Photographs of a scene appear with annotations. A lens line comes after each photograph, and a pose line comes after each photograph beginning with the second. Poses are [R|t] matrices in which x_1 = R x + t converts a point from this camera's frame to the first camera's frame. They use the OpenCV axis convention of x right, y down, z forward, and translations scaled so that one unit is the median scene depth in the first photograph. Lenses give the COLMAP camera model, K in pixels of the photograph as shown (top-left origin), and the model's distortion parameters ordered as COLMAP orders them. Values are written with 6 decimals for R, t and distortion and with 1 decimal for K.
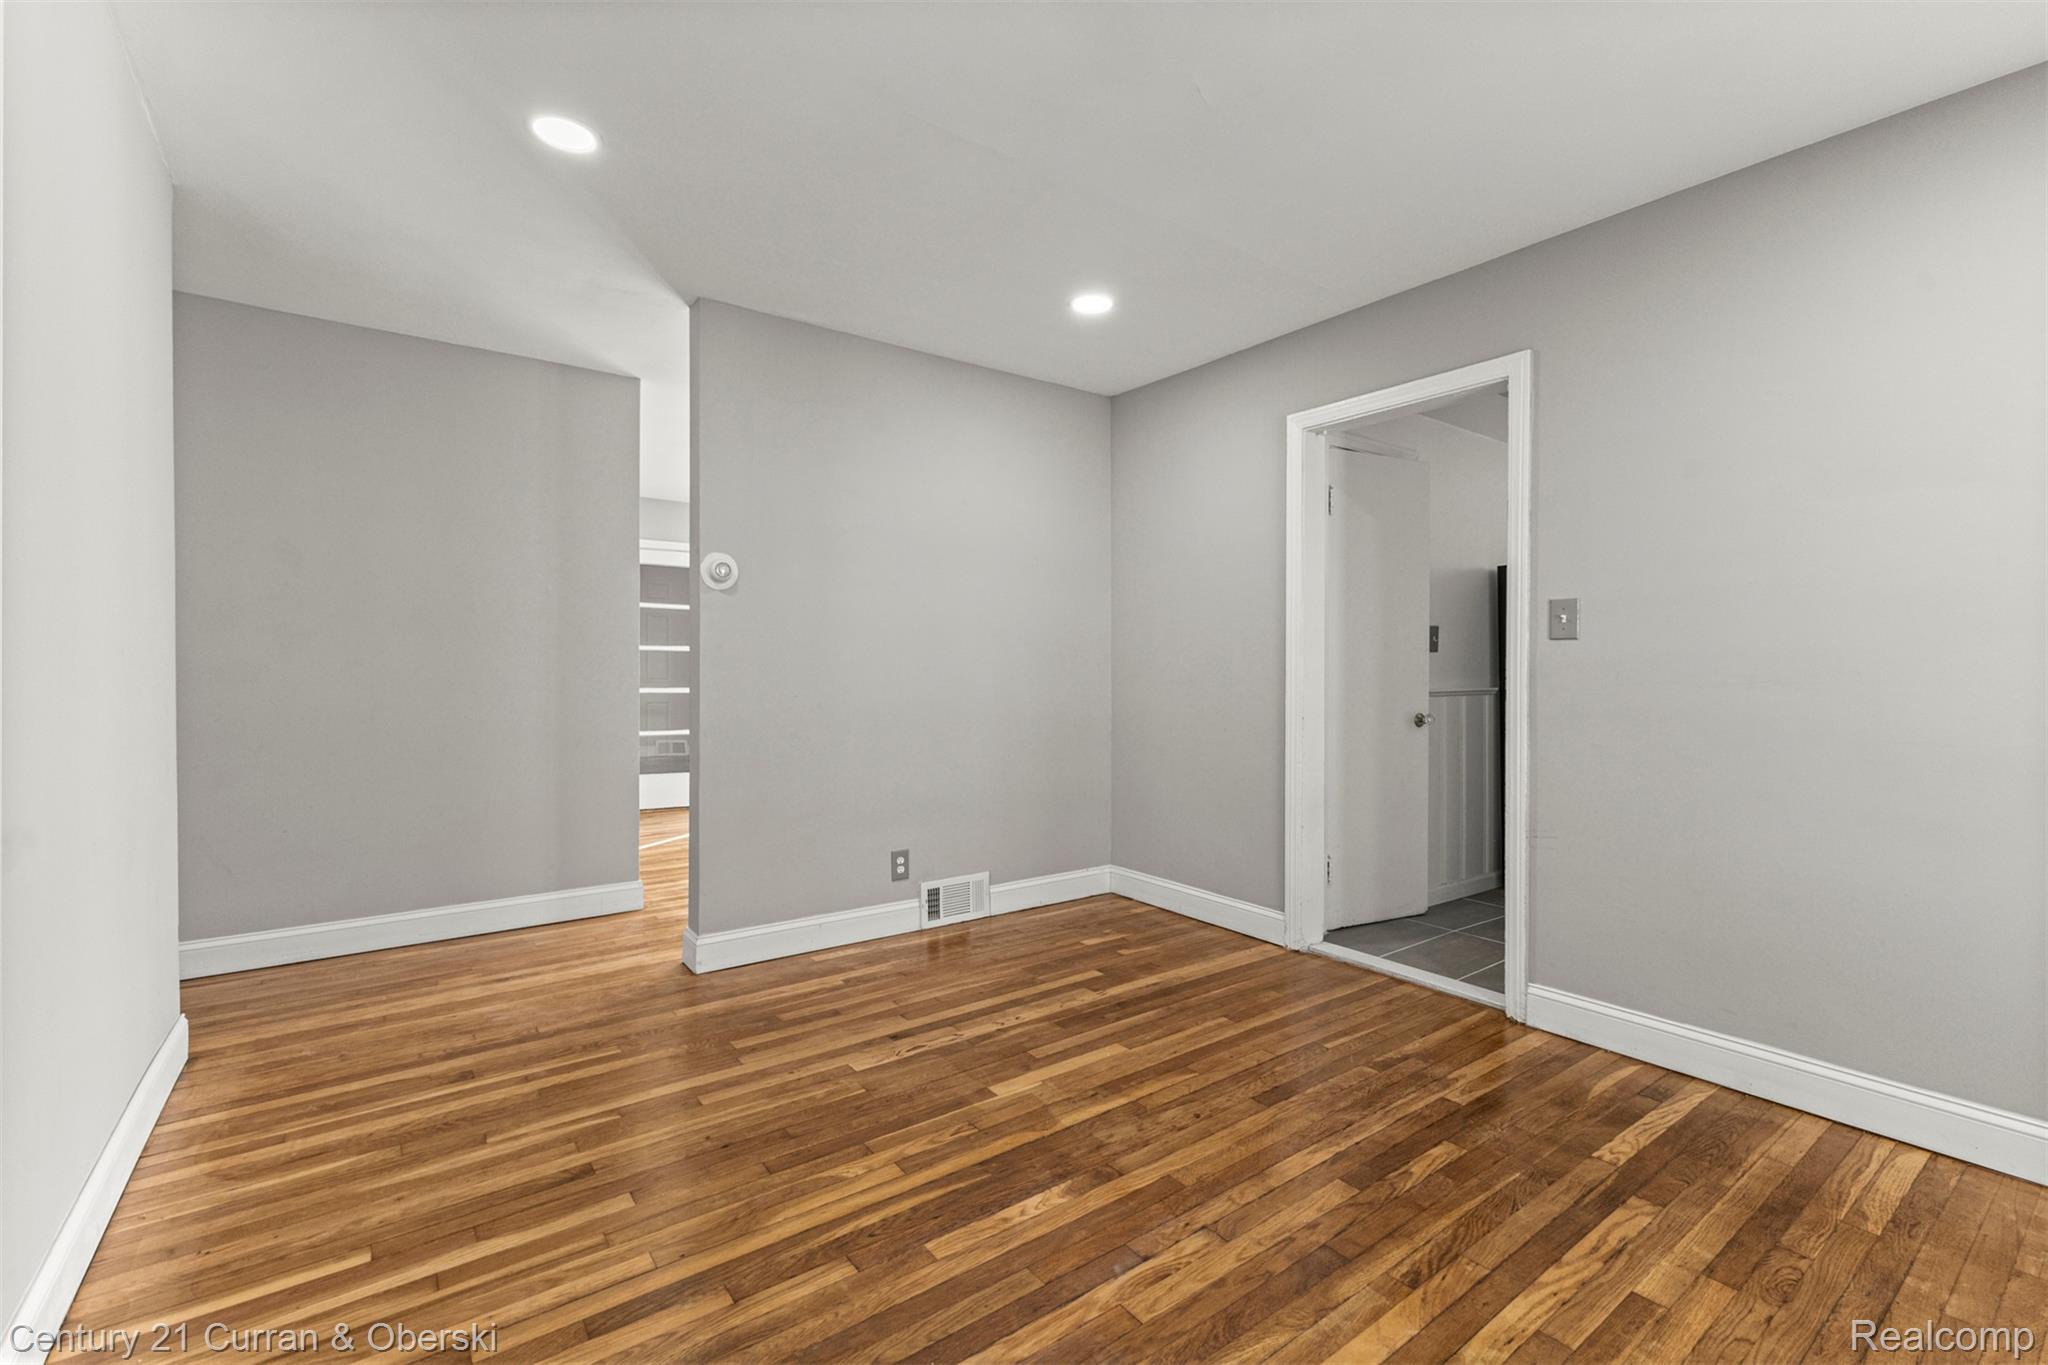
lens RADIAL K [[875.3, 0, 1025.4], [0, 875.3, 675.1], [0, 0, 1]] dist [0.004033, -0.001281]
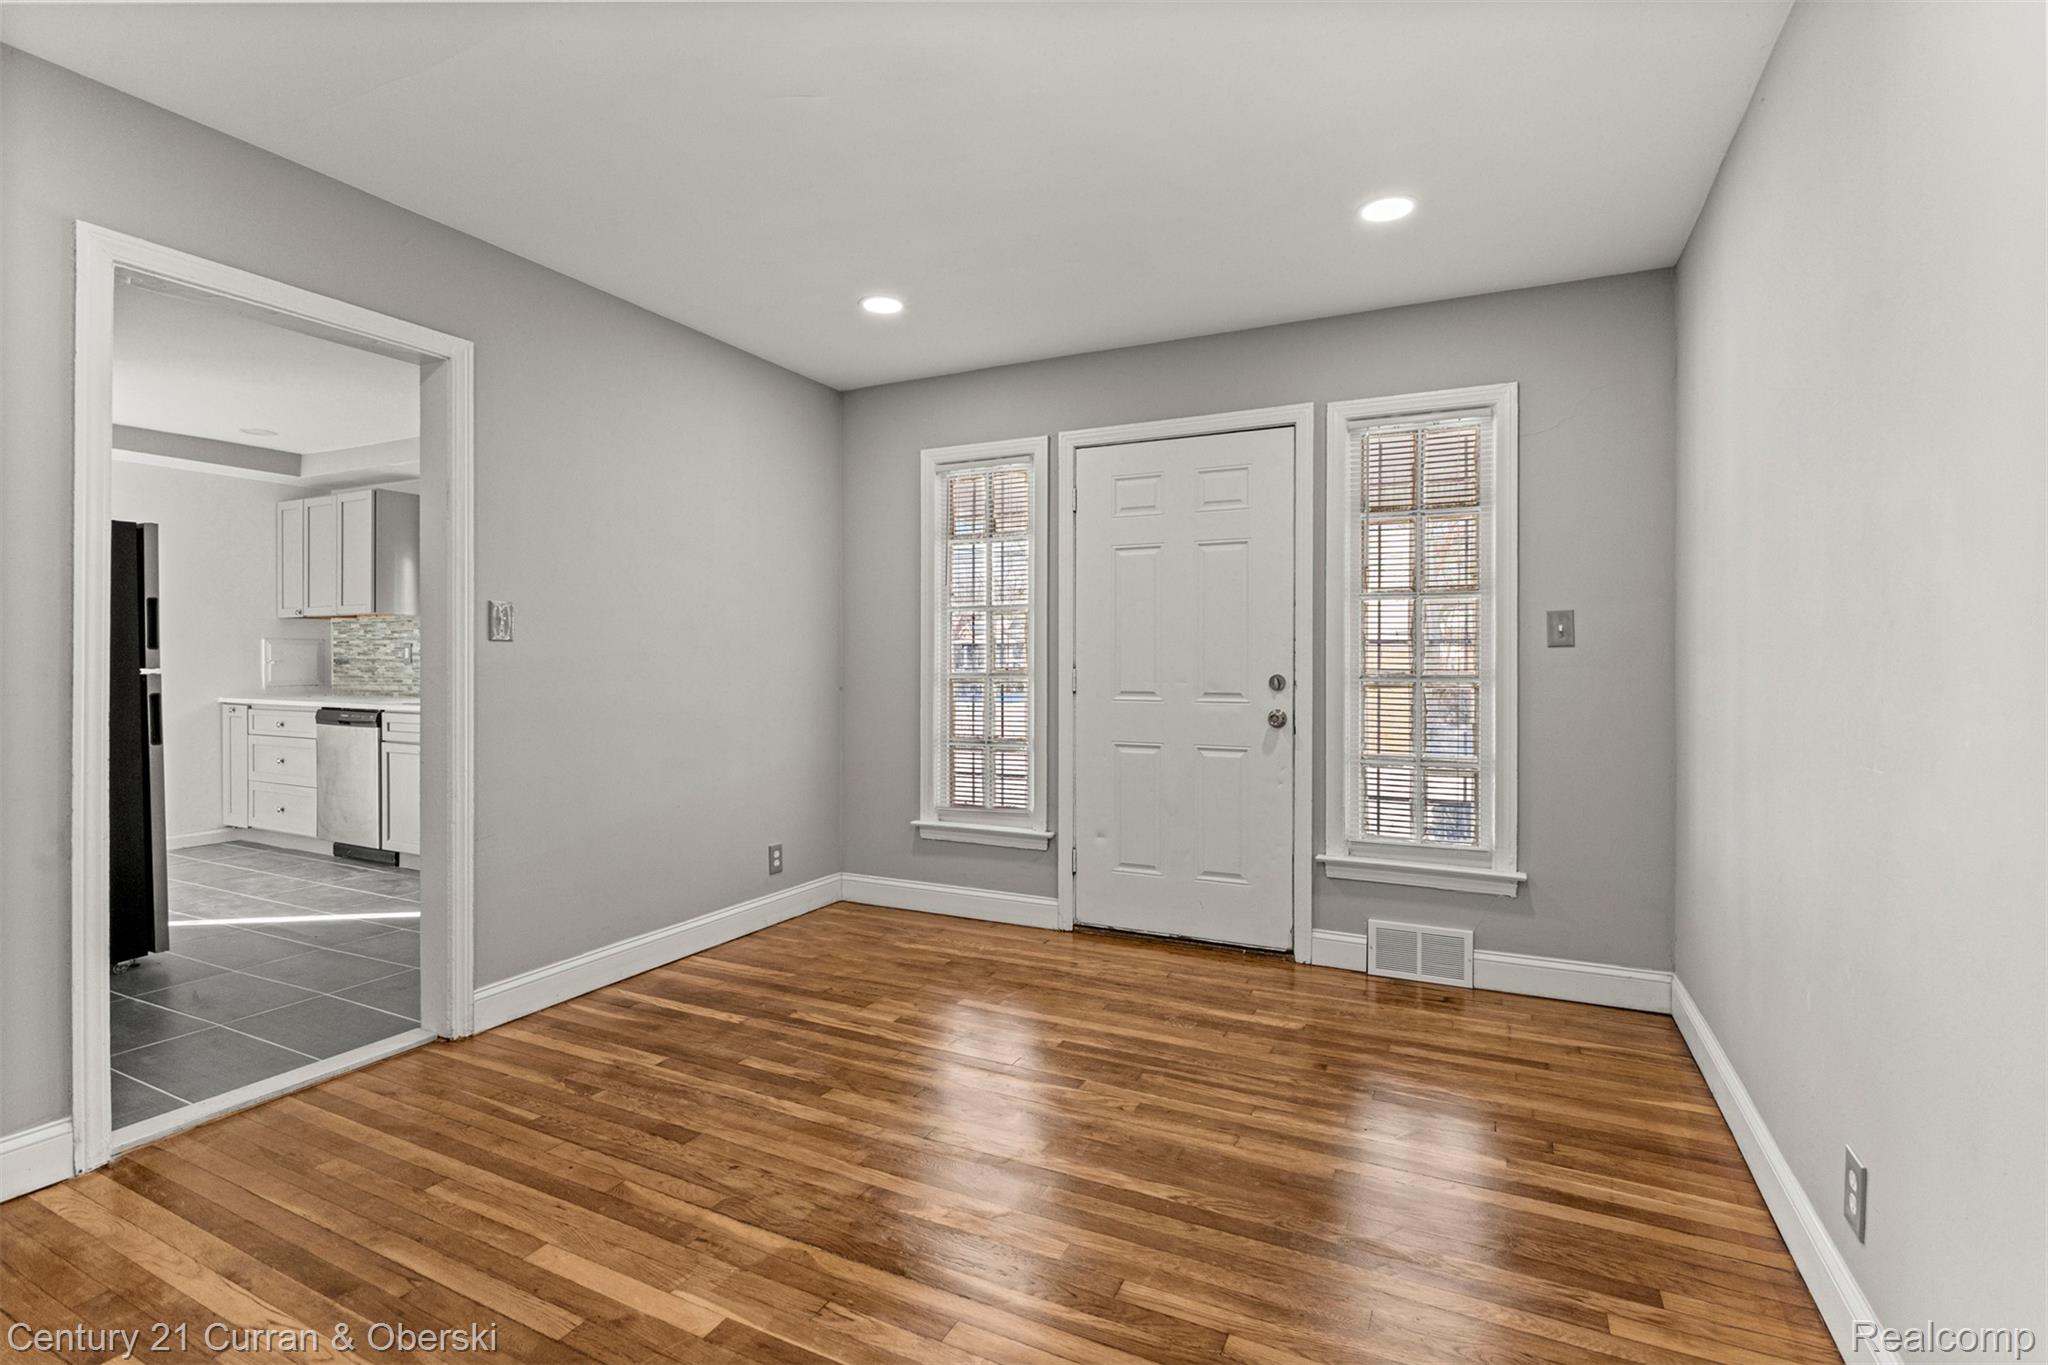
lens RADIAL K [[970.2, 0, 1018.4], [0, 970.2, 670.1], [0, 0, 1]] dist [-0.017935, -0.000213]
pose [[-0.460250, -0.013278, 0.887690, -0.823577], [0.007469, 0.999795, 0.018827, -0.028206], [-0.887758, 0.015296, -0.460057, 1.198058]]
